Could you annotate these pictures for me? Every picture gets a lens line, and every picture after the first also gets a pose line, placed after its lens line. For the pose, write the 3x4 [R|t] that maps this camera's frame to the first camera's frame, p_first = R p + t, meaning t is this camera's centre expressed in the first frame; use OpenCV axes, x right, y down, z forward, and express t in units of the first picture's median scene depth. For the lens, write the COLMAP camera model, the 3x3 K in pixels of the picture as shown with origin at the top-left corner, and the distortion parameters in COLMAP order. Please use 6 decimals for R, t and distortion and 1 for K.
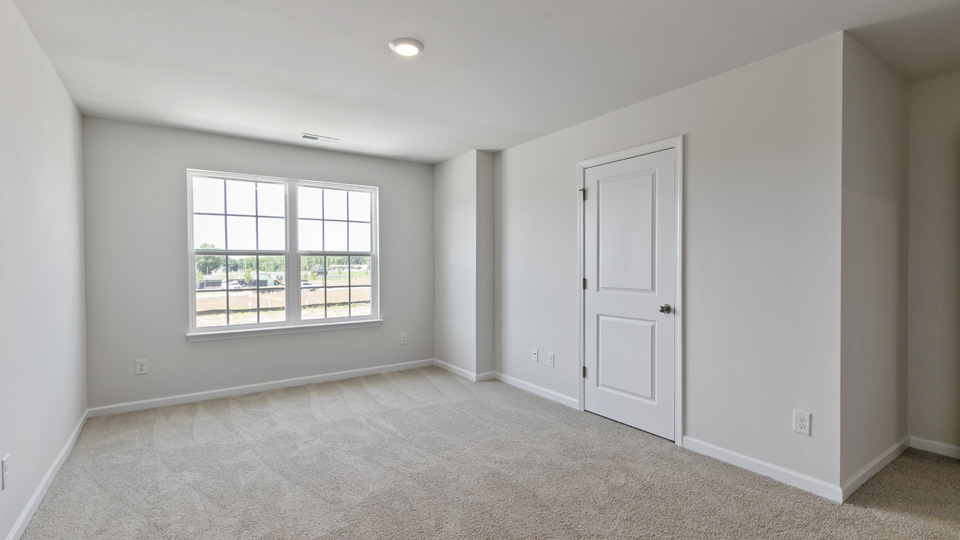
lens RADIAL K [[442.7, 0, 480.0], [0, 442.7, 270.0], [0, 0, 1]] dist [0.026139, 0.000008]
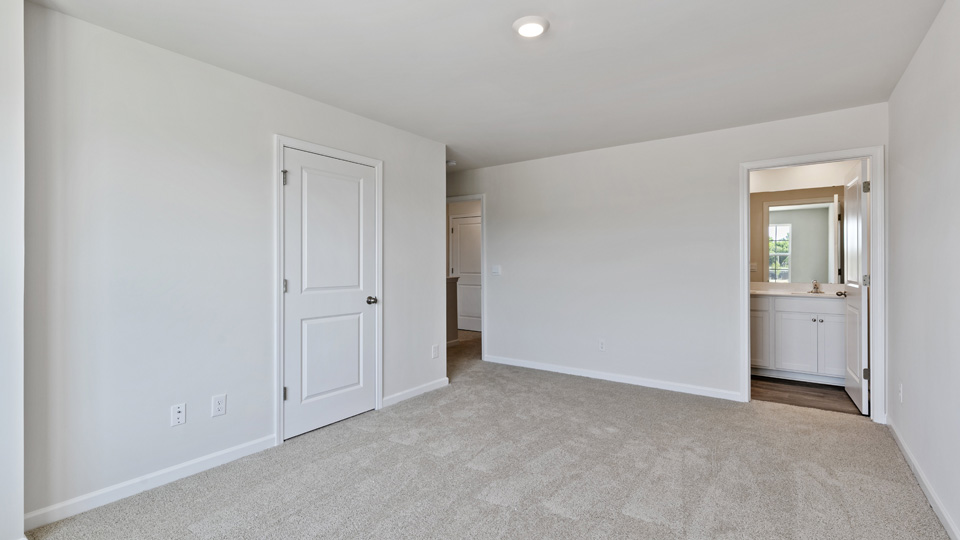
lens RADIAL K [[442.7, 0, 480.0], [0, 442.7, 270.0], [0, 0, 1]] dist [0.026139, 0.000008]
pose [[-0.337365, -0.012364, 0.941293, -0.685564], [0.008397, 0.999834, 0.016142, -0.009597], [-0.941336, 0.013350, -0.337205, 0.970931]]
